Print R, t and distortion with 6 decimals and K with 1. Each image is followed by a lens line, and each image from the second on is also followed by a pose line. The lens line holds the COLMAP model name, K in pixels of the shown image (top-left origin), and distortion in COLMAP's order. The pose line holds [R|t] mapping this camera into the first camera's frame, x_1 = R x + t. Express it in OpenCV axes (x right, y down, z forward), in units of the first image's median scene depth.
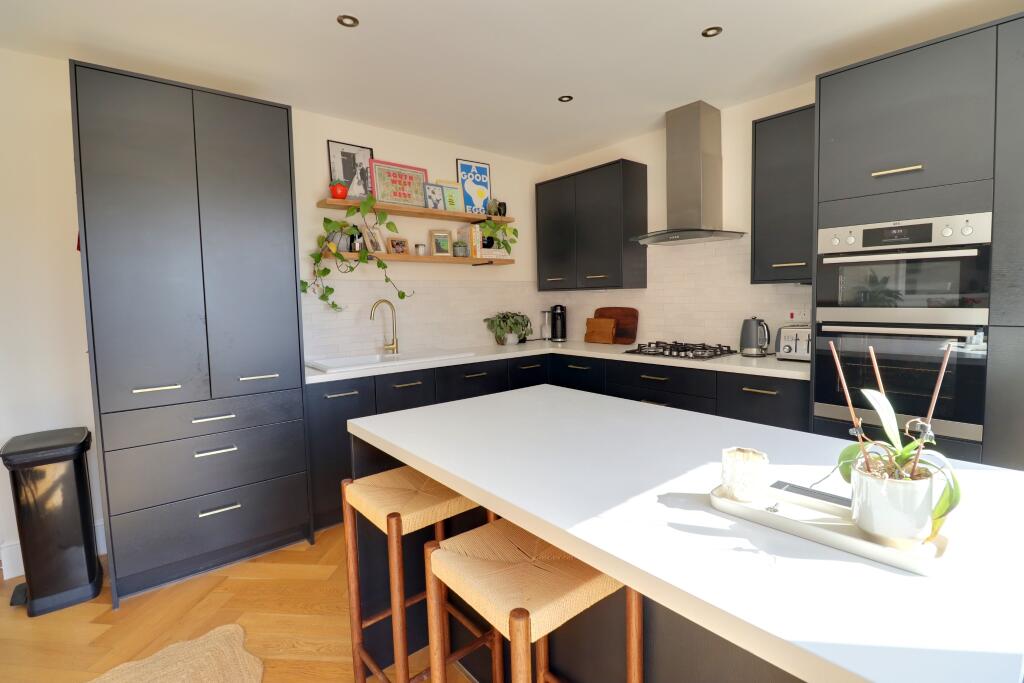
lens RADIAL K [[478.2, 0, 512.0], [0, 478.2, 341.5], [0, 0, 1]] dist [-0.000654, -0.000097]
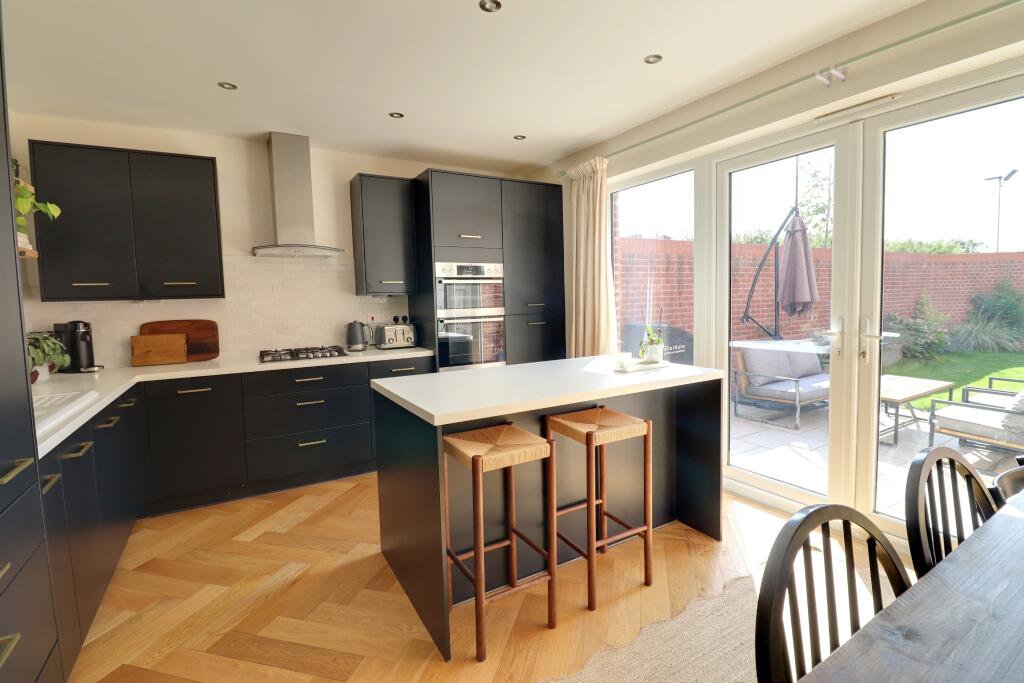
lens RADIAL K [[478.2, 0, 512.0], [0, 478.2, 341.5], [0, 0, 1]] dist [-0.000654, -0.000097]
pose [[0.169889, -0.075767, 0.982546, -0.657295], [0.111751, 0.992090, 0.057180, -0.020241], [-0.979107, 0.100086, 0.177012, 0.334633]]
